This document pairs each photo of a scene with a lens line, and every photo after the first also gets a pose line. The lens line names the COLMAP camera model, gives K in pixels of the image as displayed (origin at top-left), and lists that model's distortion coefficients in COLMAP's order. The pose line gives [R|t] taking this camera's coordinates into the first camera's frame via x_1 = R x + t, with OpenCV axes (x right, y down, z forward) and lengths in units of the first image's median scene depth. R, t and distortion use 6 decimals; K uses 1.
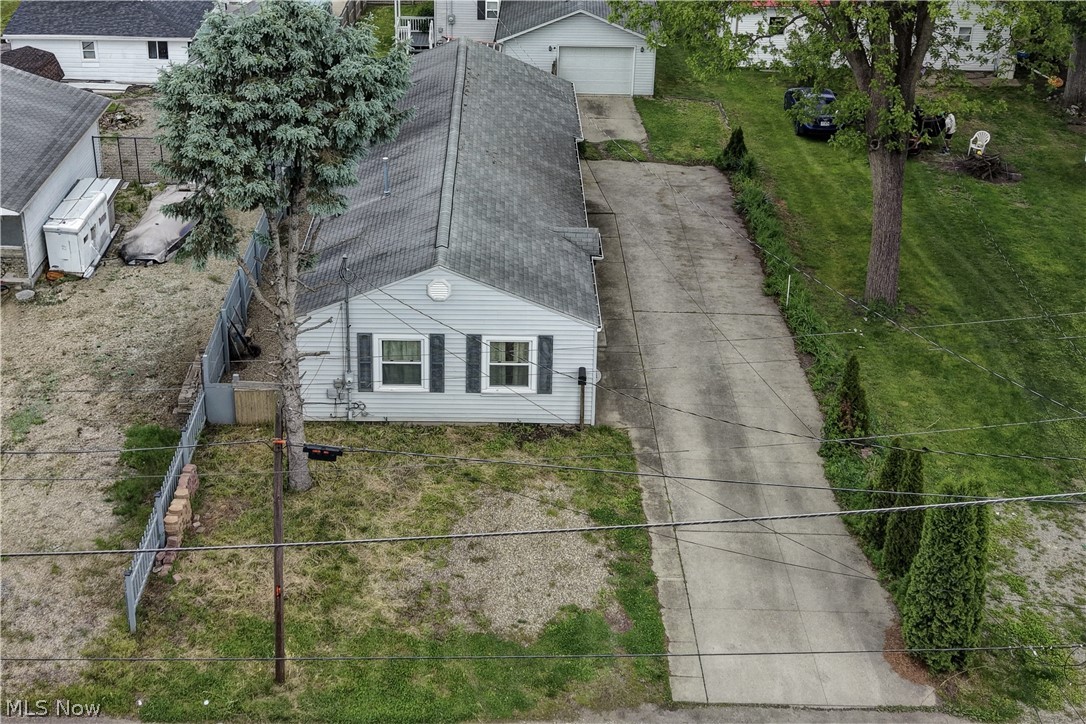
lens RADIAL K [[1367.5, 0, 543.0], [0, 1367.5, 362.0], [0, 0, 1]] dist [-0.021702, -0.016129]
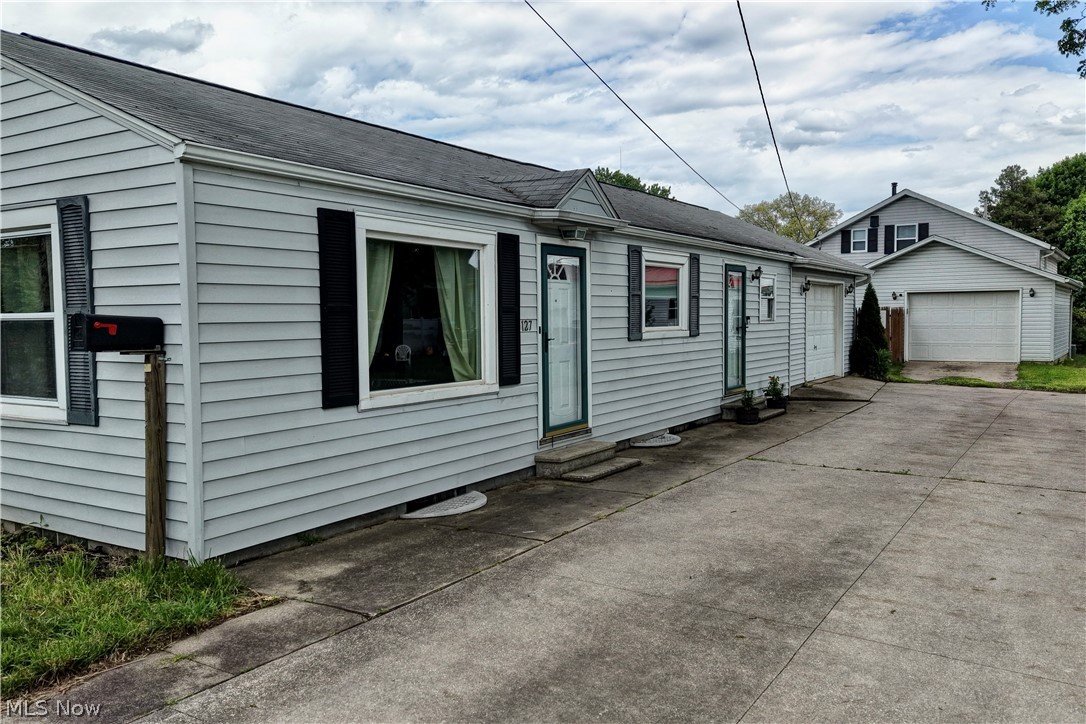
lens RADIAL K [[931.1, 0, 543.0], [0, 931.1, 362.0], [0, 0, 1]] dist [-0.002048, 0.001520]
pose [[0.846738, 0.009914, -0.531918, 0.192294], [-0.236698, 0.902438, -0.359971, 0.060399], [0.476454, 0.430705, 0.766475, 0.893064]]
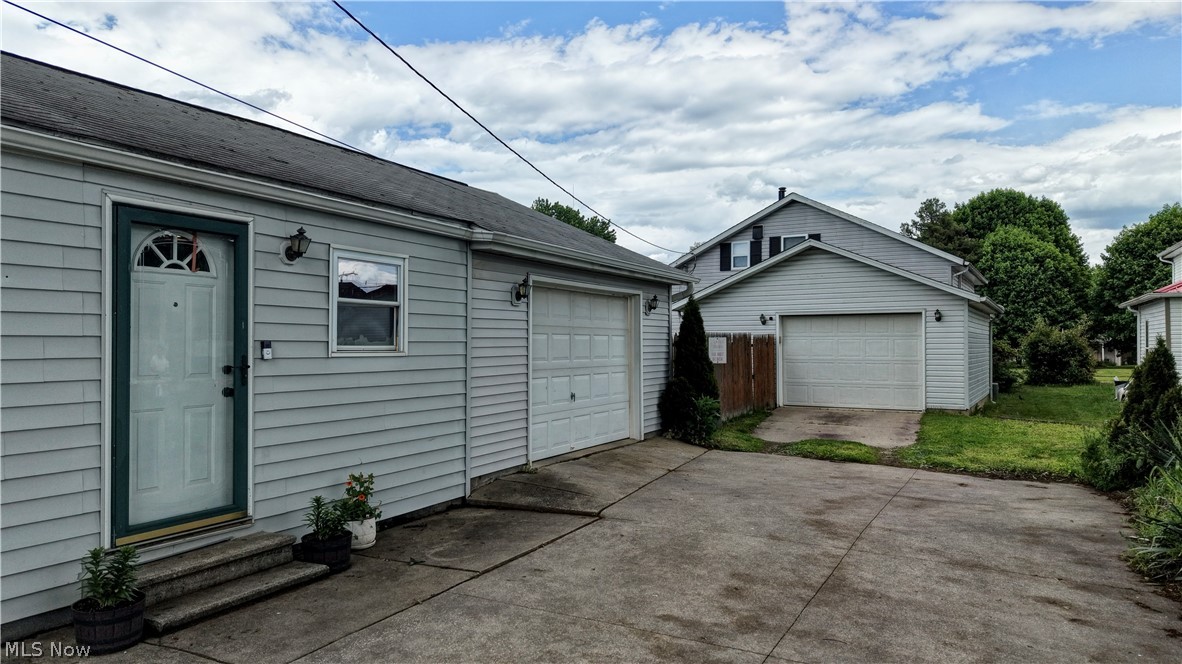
lens RADIAL K [[817.7, 0, 591.0], [0, 817.7, 332.0], [0, 0, 1]] dist [-0.000420, -0.000242]
pose [[0.876856, -0.015946, -0.480488, 0.178219], [-0.220474, 0.874816, -0.431380, -0.096944], [0.427217, 0.484193, 0.763572, 1.190401]]
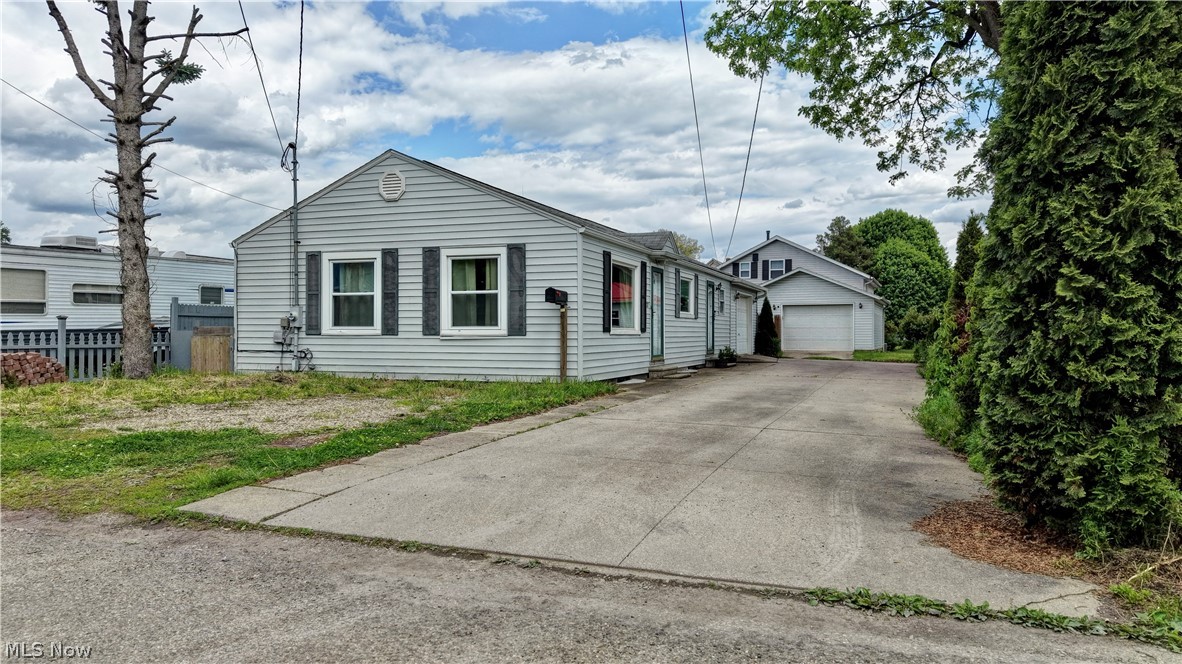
lens RADIAL K [[868.6, 0, 591.0], [0, 868.6, 332.0], [0, 0, 1]] dist [0.035525, -0.000278]
pose [[0.933491, -0.009685, -0.358471, 0.202531], [-0.162635, 0.879484, -0.447278, 0.220586], [0.319601, 0.475830, 0.819415, 0.642150]]
